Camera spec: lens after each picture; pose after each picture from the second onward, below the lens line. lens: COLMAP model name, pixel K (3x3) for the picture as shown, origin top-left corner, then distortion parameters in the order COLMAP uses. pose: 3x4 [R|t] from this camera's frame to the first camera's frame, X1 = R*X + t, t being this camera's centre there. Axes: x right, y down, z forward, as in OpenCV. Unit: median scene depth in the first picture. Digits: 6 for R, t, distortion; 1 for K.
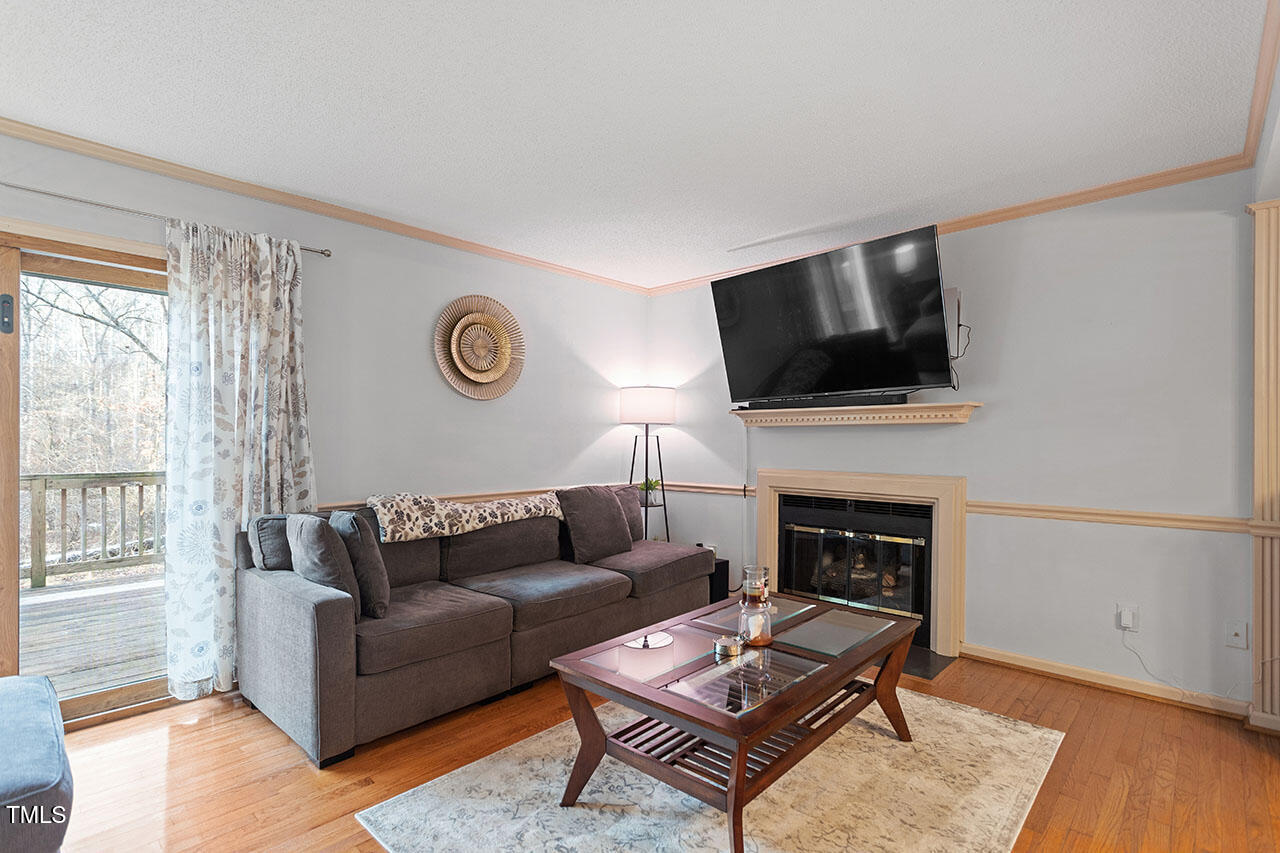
lens RADIAL K [[606.3, 0, 631.4], [0, 606.3, 438.7], [0, 0, 1]] dist [-0.001927, 0.000189]
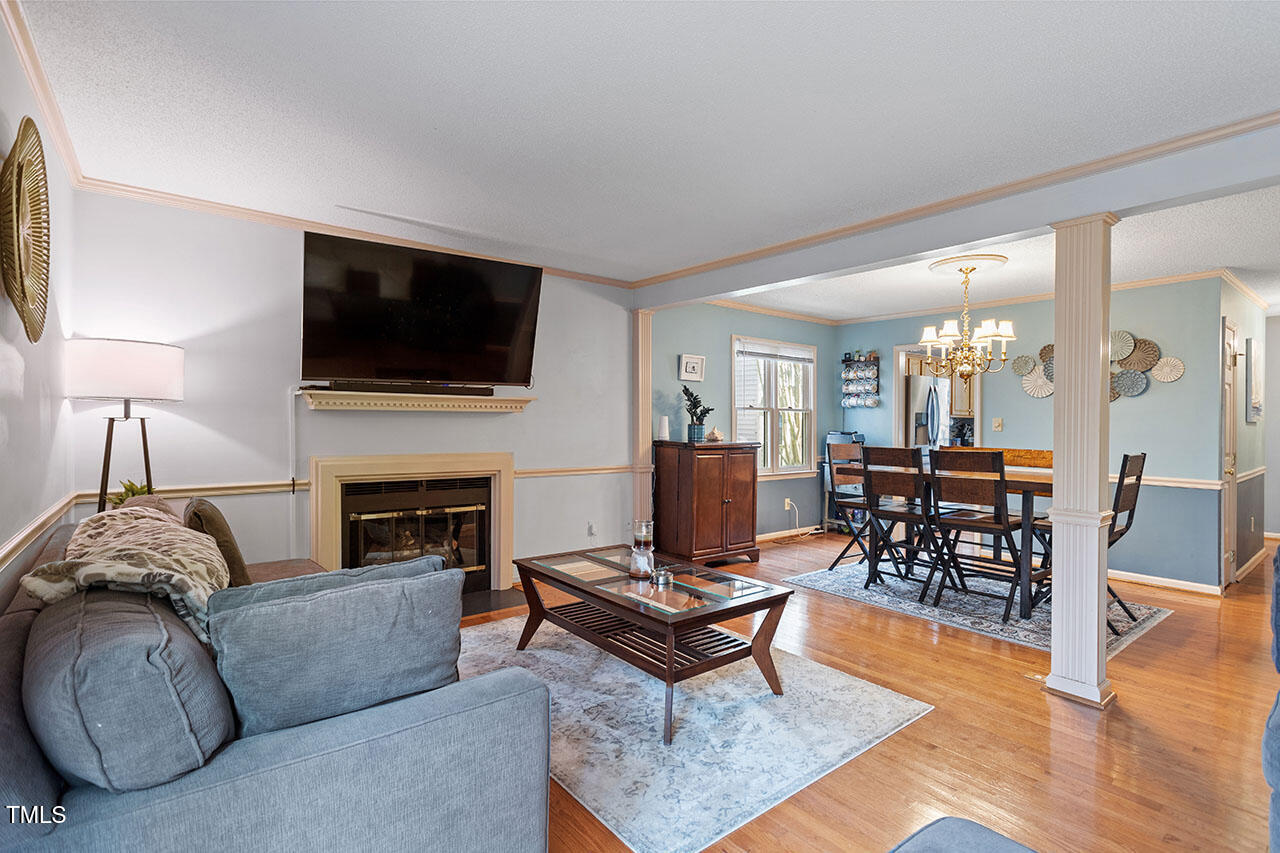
lens RADIAL K [[606.3, 0, 630.3], [0, 606.3, 432.3], [0, 0, 1]] dist [-0.001927, 0.000189]
pose [[0.149974, -0.006299, 0.988670, -0.611602], [-0.003475, 0.999970, 0.006898, 0.005670], [-0.988684, -0.004470, 0.149948, 0.441268]]
